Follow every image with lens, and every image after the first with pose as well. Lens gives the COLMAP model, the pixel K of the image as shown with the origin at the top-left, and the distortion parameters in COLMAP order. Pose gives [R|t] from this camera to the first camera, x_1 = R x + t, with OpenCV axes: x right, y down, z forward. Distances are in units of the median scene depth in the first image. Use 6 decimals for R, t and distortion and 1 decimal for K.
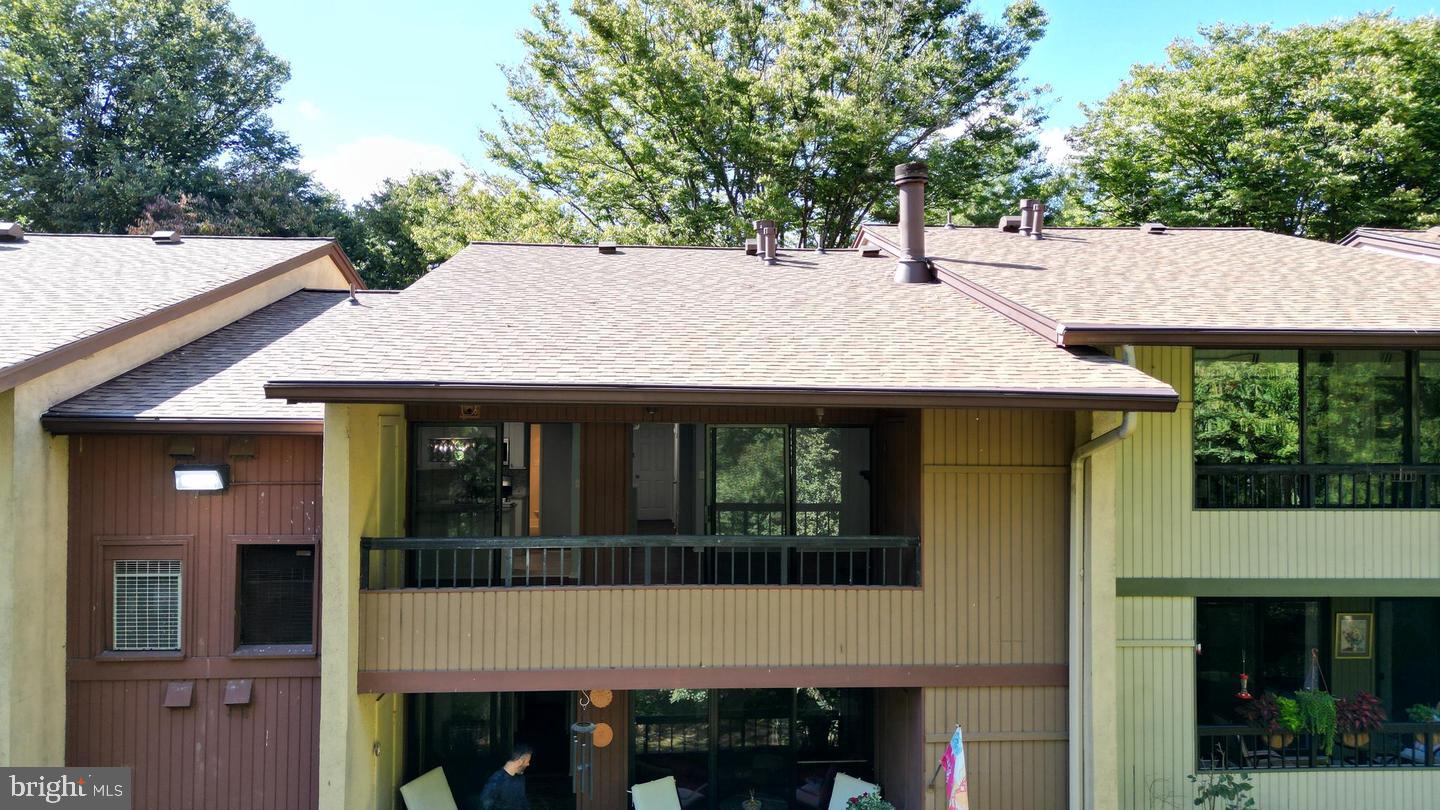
lens RADIAL K [[1024.1, 0, 720.0], [0, 1024.1, 405.0], [0, 0, 1]] dist [0.056821, -0.042473]
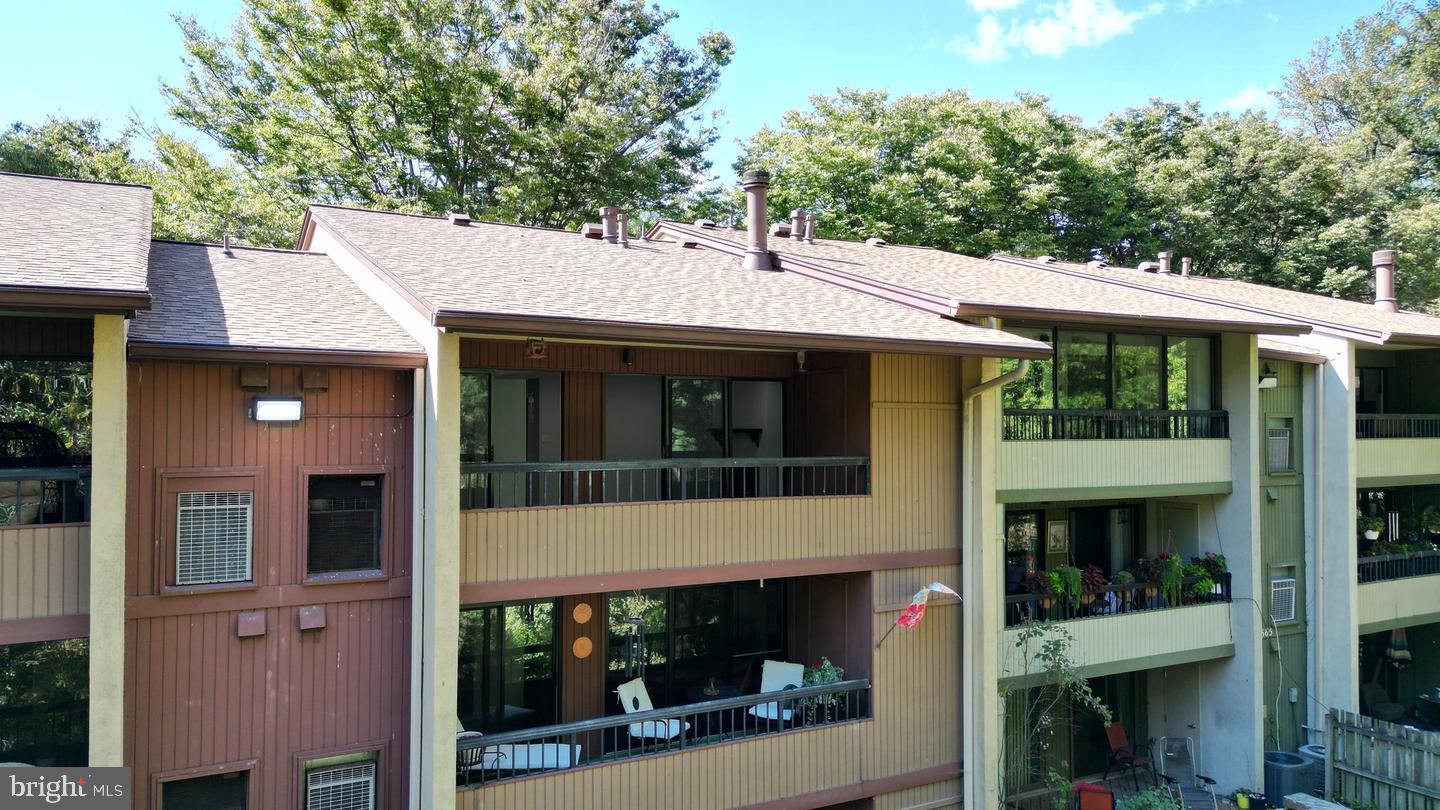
lens RADIAL K [[1024.1, 0, 720.0], [0, 1024.1, 405.0], [0, 0, 1]] dist [0.056821, -0.042473]
pose [[0.904642, 0.005370, 0.426138, -0.534392], [-0.001126, 0.999947, -0.010211, 0.075623], [-0.426170, 0.008758, 0.904601, -0.101805]]
